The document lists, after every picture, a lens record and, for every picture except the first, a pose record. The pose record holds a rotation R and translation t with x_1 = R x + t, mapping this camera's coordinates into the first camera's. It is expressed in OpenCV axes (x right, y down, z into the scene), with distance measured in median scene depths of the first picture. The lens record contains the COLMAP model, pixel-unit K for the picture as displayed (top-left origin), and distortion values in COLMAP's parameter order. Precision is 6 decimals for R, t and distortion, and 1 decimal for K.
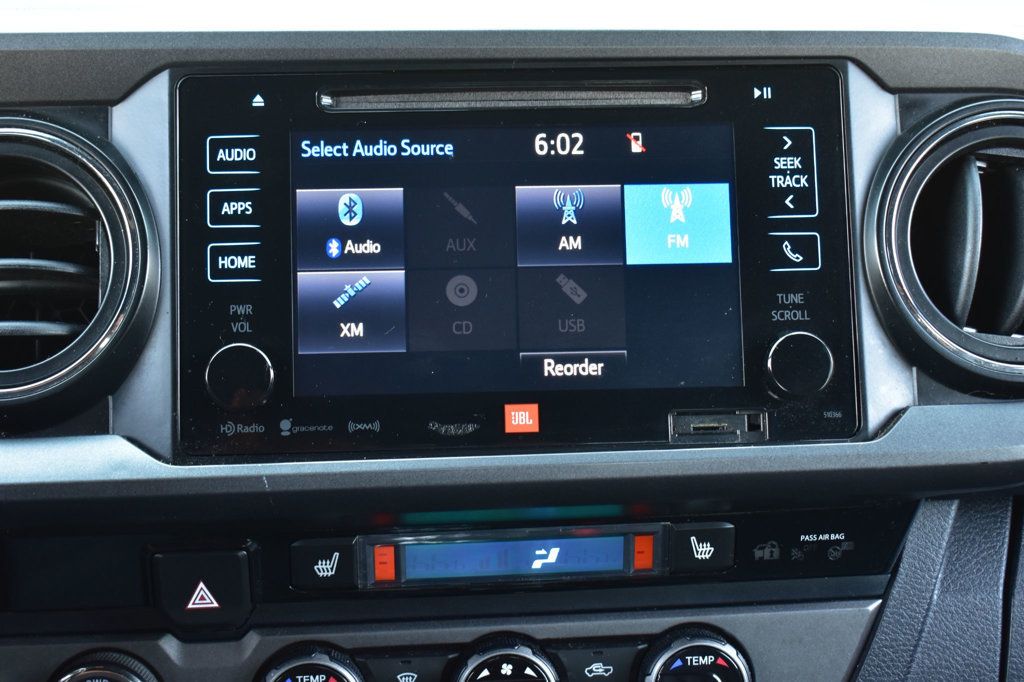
lens RADIAL K [[1678.2, 0, 508.8], [0, 1678.2, 342.3], [0, 0, 1]] dist [-0.007617, 0.000000]
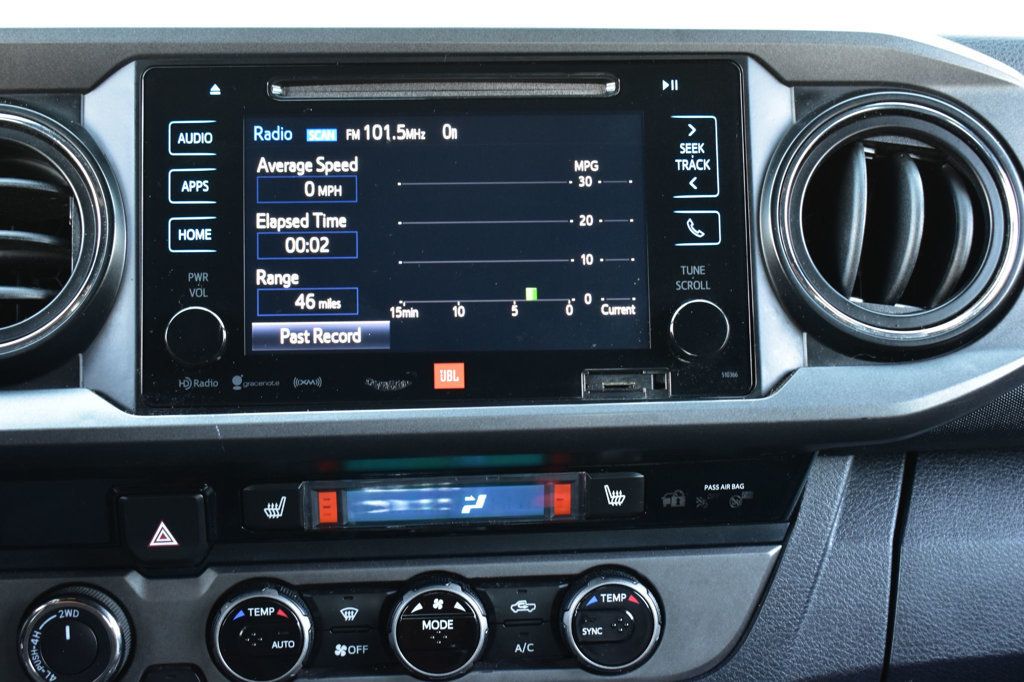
lens RADIAL K [[1678.2, 0, 510.9], [0, 1678.2, 342.7], [0, 0, 1]] dist [-0.007617, 0.000000]
pose [[0.999974, 0.005734, -0.004449, 0.052112], [-0.005725, 0.999982, 0.002041, 0.020235], [0.004461, -0.002015, 0.999988, -0.111342]]
